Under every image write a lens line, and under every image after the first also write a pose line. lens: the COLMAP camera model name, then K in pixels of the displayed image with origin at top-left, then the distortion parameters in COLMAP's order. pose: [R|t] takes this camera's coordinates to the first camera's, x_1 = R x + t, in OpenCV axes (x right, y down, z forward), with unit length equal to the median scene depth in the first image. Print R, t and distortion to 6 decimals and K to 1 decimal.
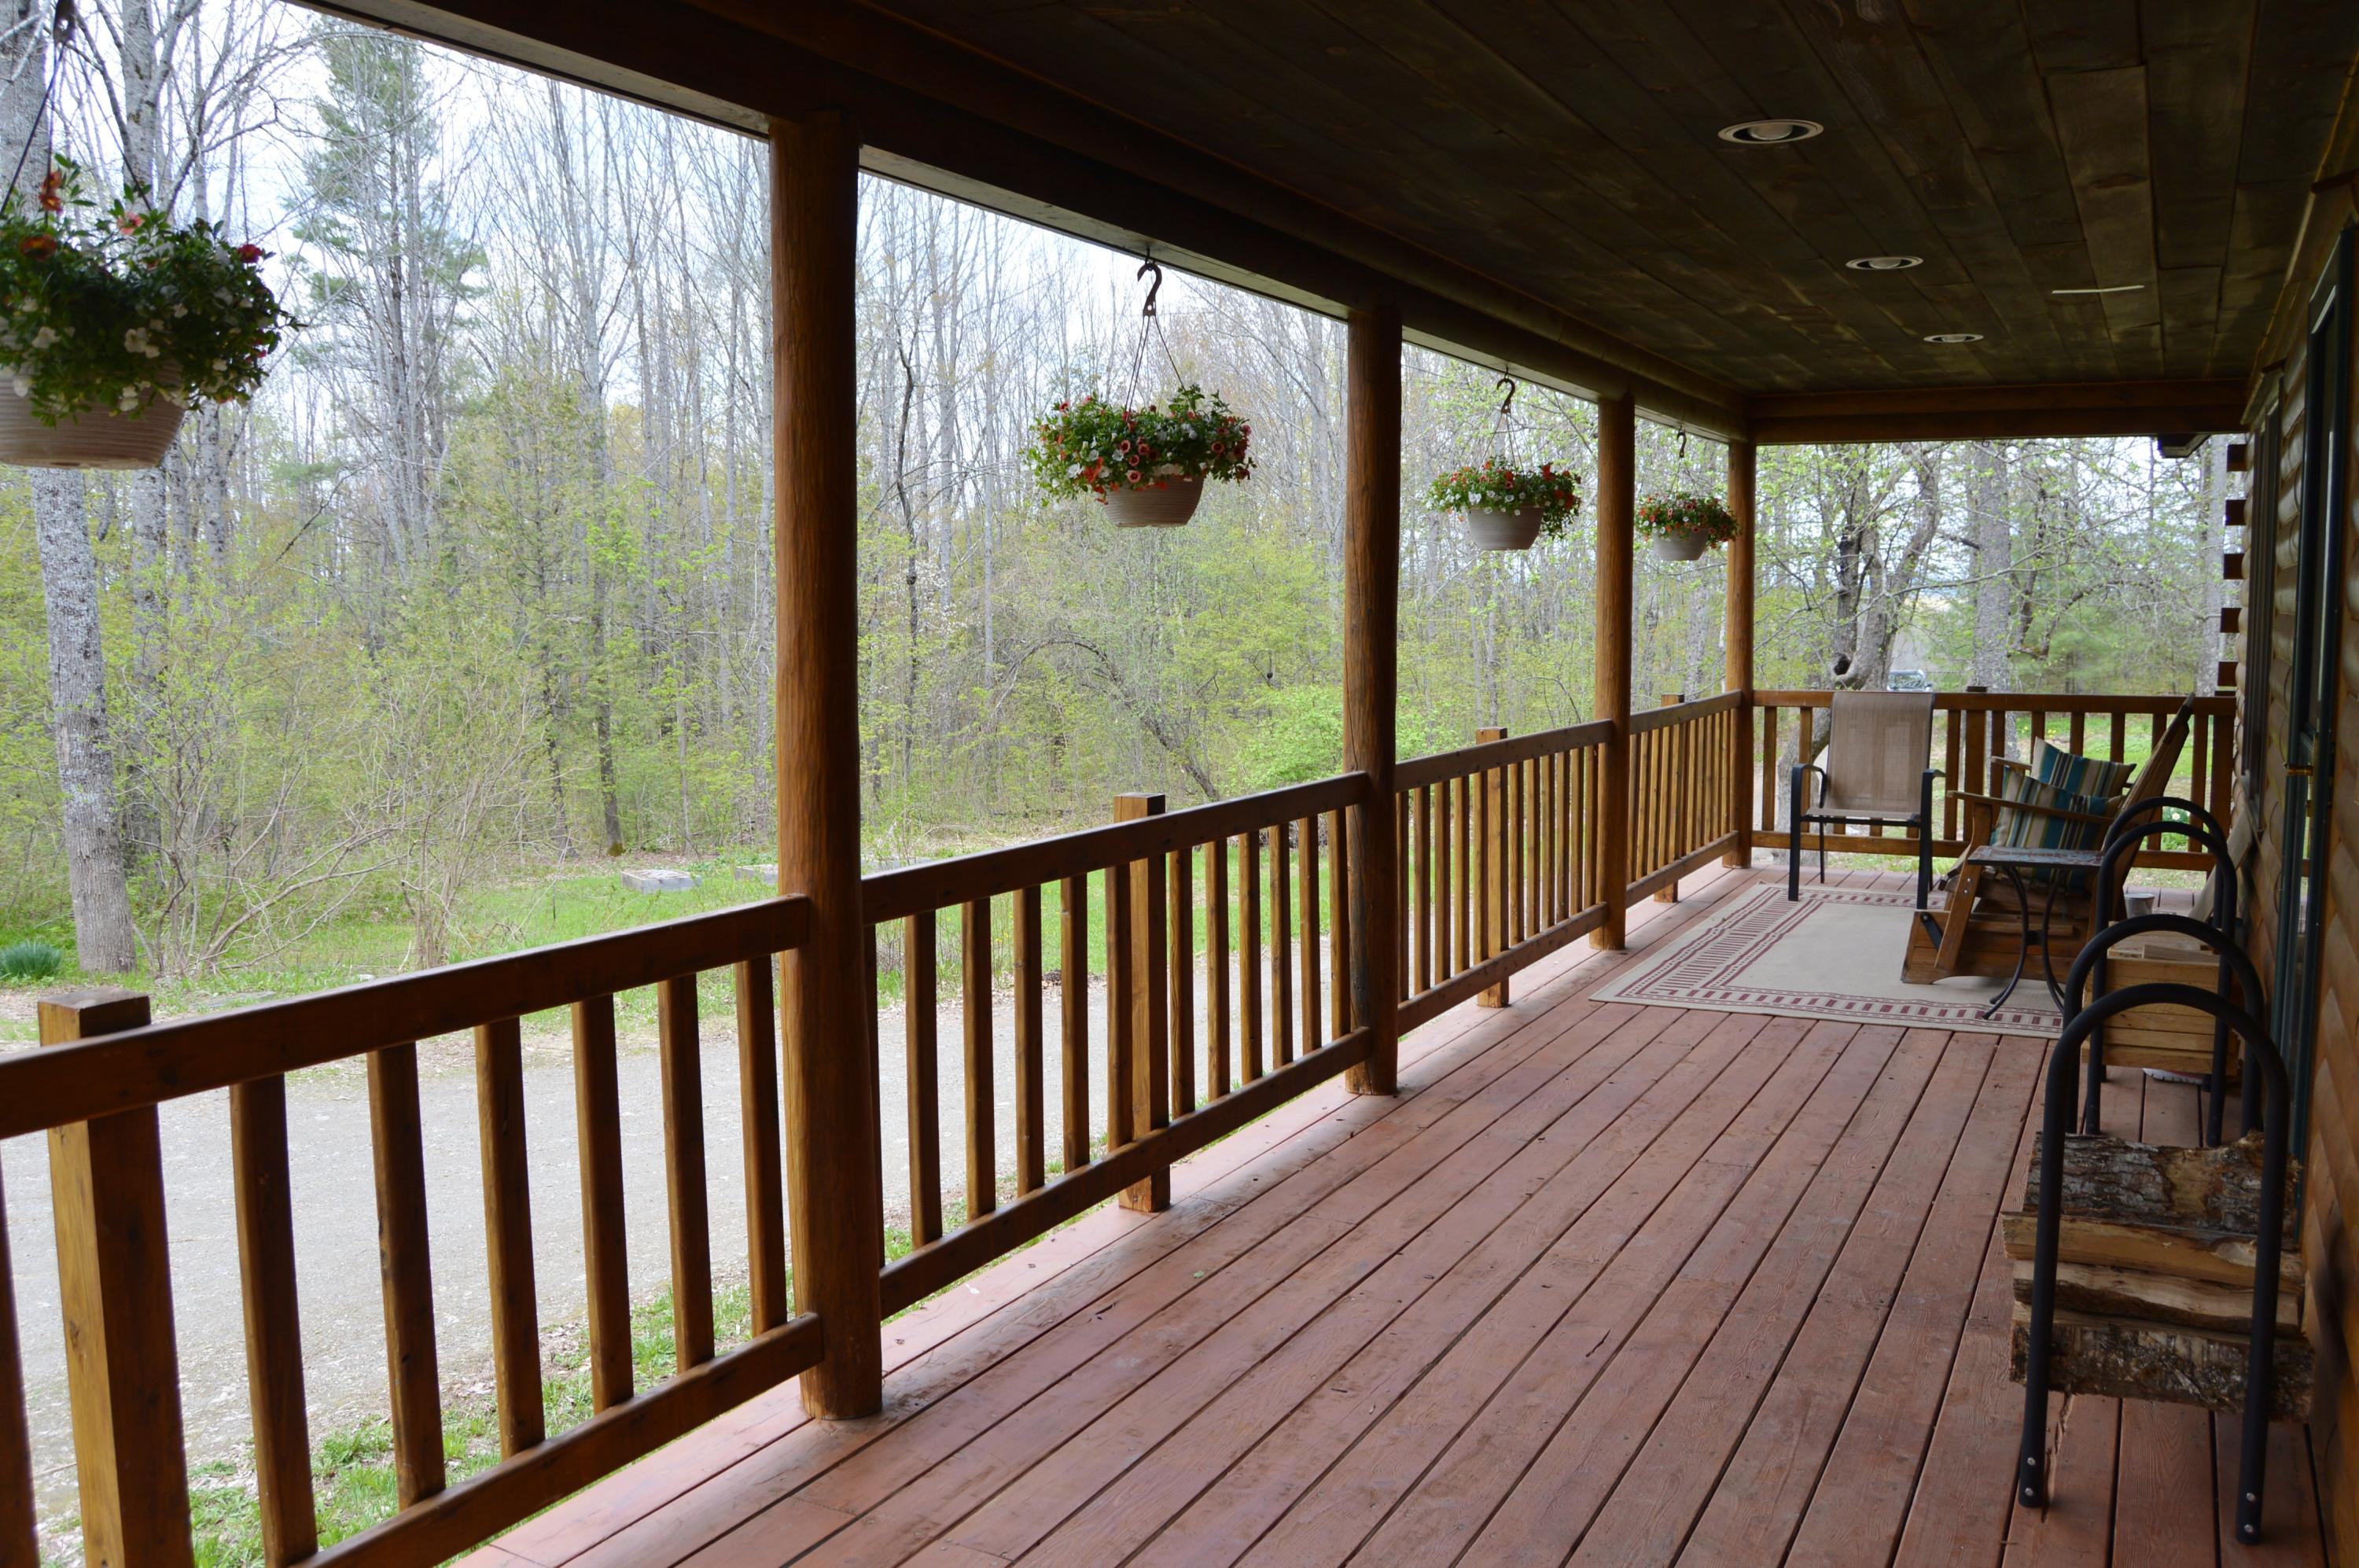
lens RADIAL K [[1865.7, 0, 1179.5], [0, 1865.7, 784.0], [0, 0, 1]] dist [-0.051300, -0.002233]
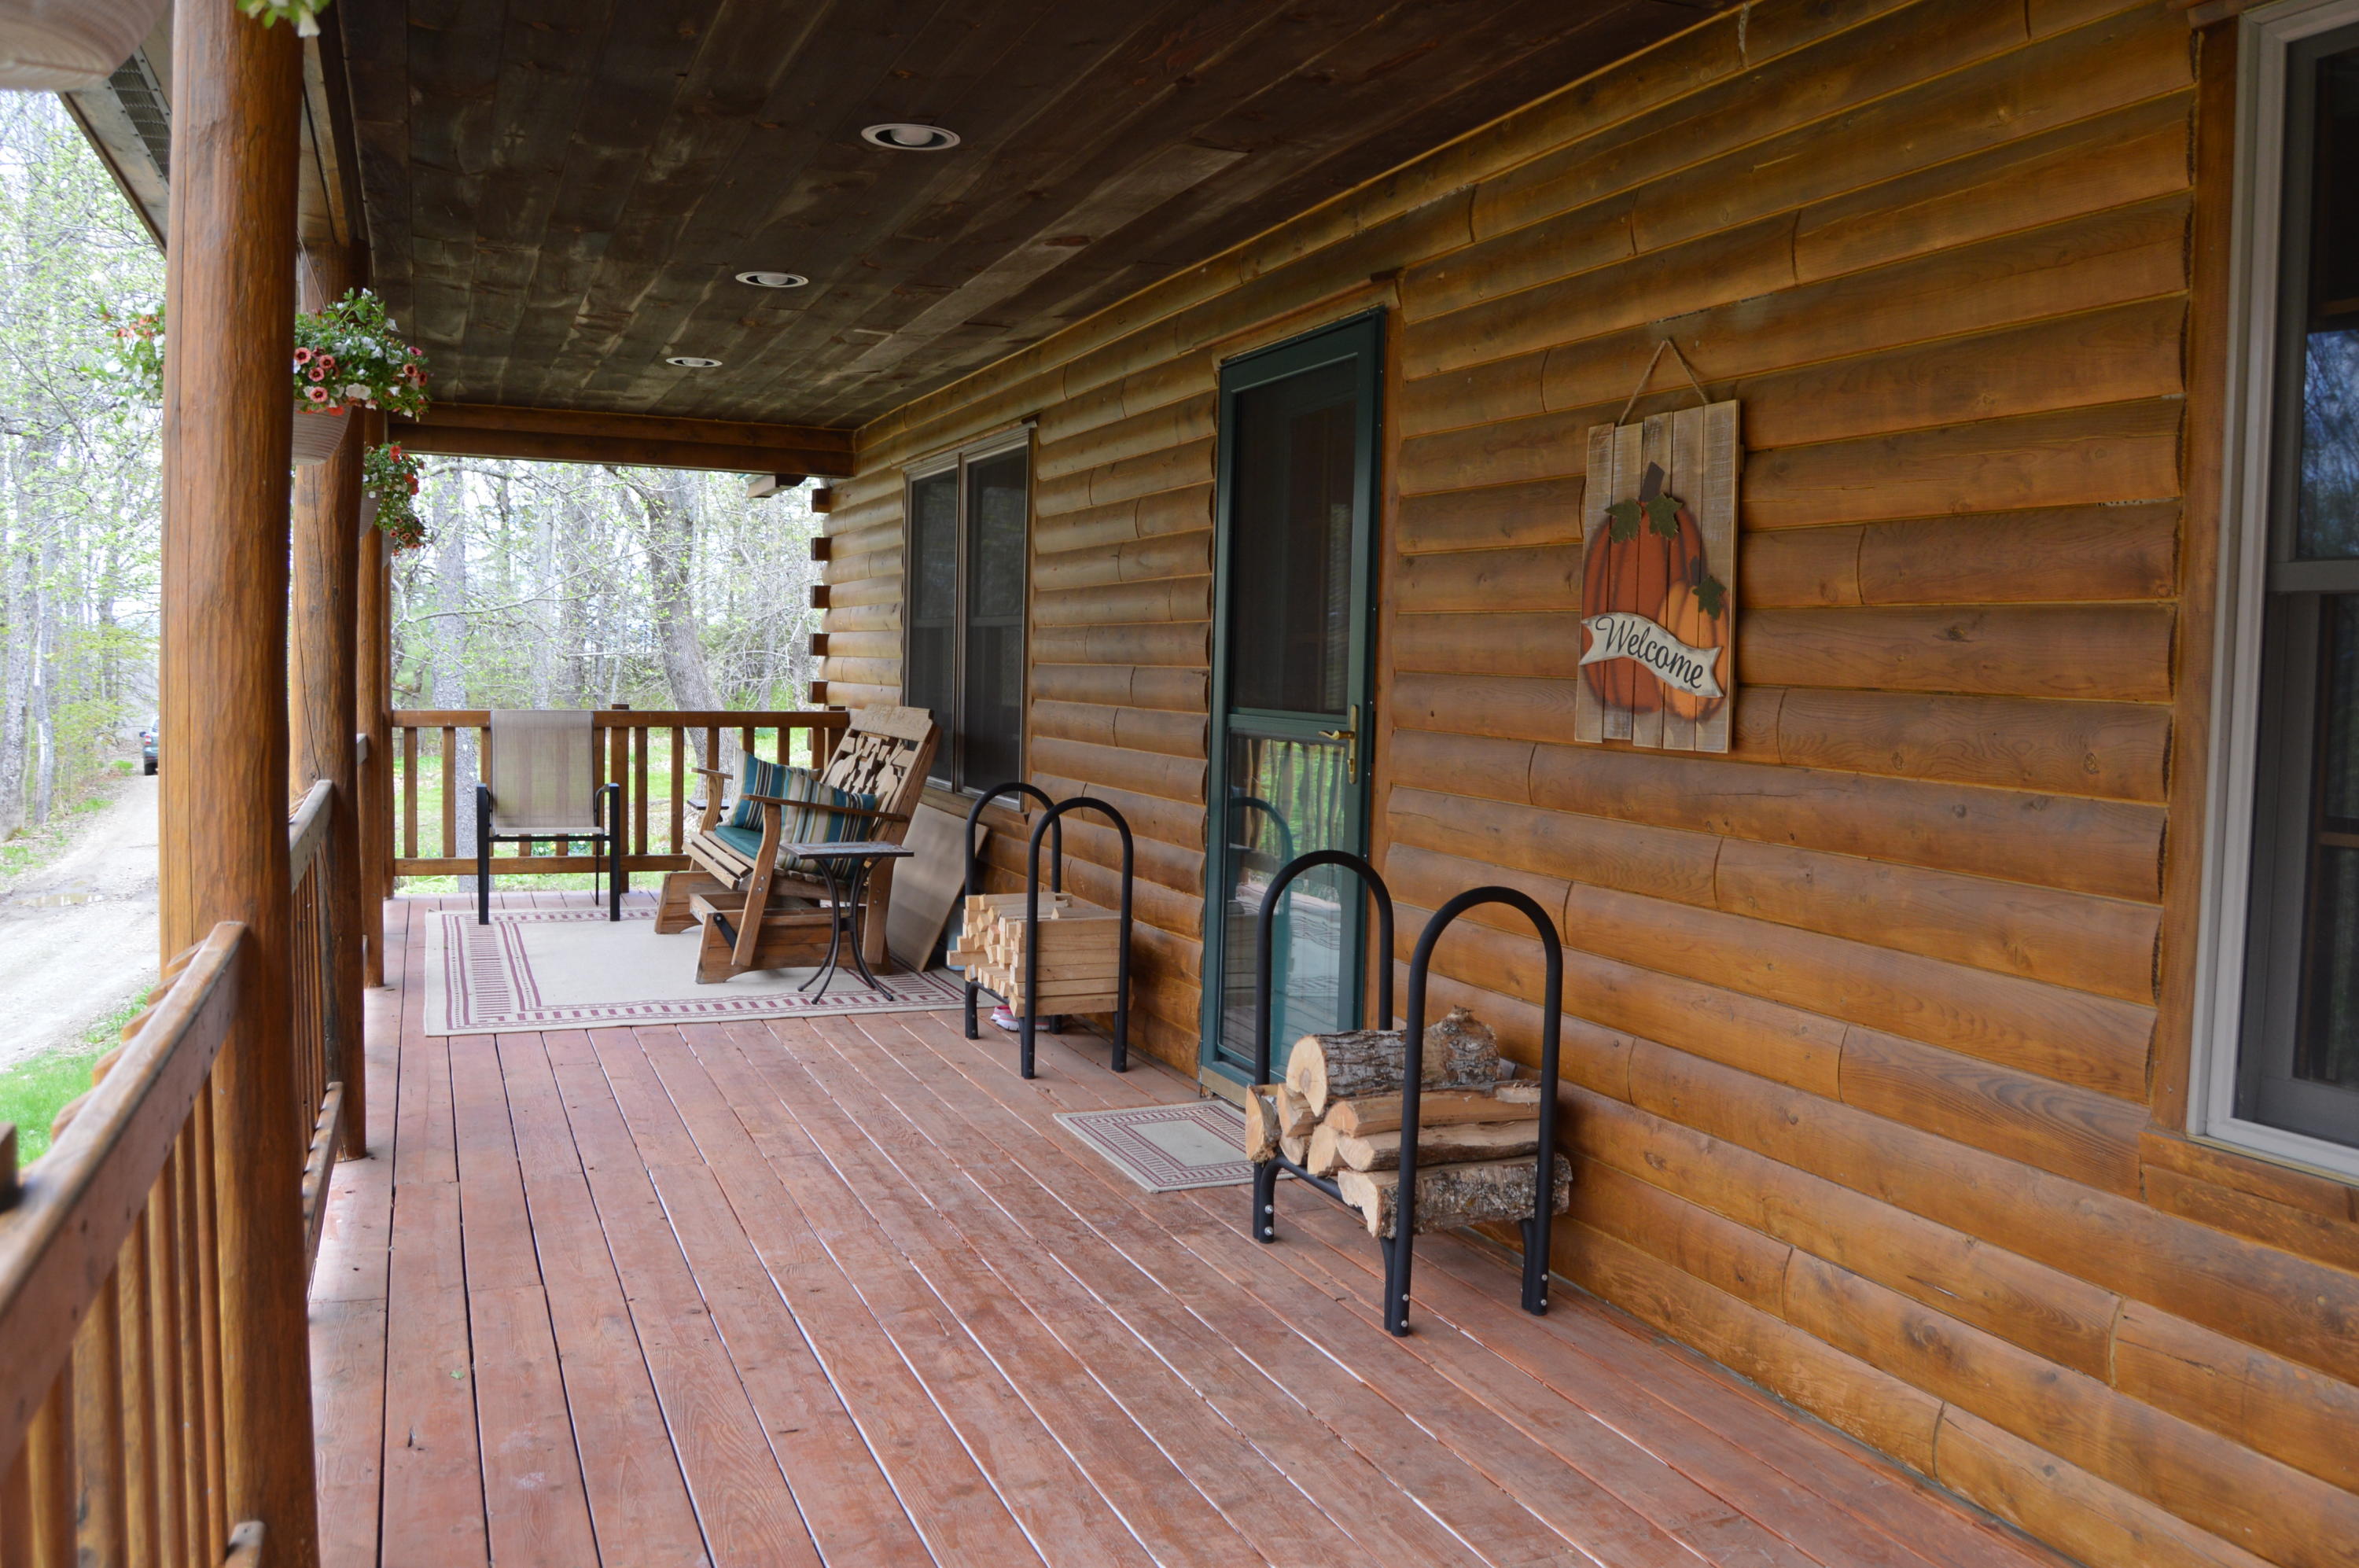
lens RADIAL K [[1889.4, 0, 1179.5], [0, 1889.4, 784.0], [0, 0, 1]] dist [-0.127275, 0.000764]
pose [[0.638709, -0.030693, 0.768836, -0.242615], [0.050070, 0.998744, -0.001724, 0.012921], [-0.767817, 0.039597, 0.639444, 0.139742]]
